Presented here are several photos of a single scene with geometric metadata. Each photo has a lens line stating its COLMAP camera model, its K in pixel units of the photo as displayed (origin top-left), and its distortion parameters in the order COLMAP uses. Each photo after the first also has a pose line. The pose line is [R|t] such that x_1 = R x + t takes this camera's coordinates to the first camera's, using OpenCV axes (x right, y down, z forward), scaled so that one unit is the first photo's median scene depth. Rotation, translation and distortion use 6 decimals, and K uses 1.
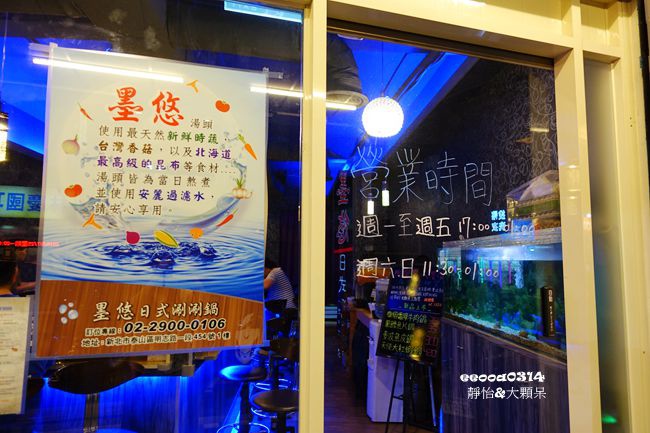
lens RADIAL K [[450.2, 0, 326.2], [0, 450.2, 218.5], [0, 0, 1]] dist [-0.002166, -0.000917]
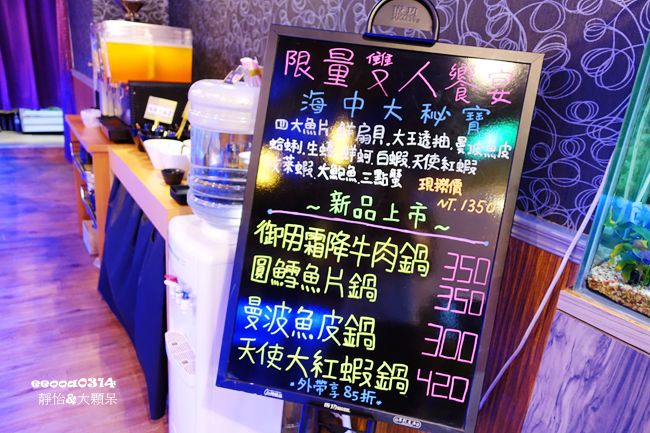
lens RADIAL K [[450.2, 0, 326.2], [0, 450.2, 218.5], [0, 0, 1]] dist [-0.002166, -0.000917]
pose [[0.868008, -0.108455, 0.484562, 0.049024], [-0.116005, 0.904560, 0.410261, 0.100372], [-0.482810, -0.412321, 0.772584, 0.814369]]
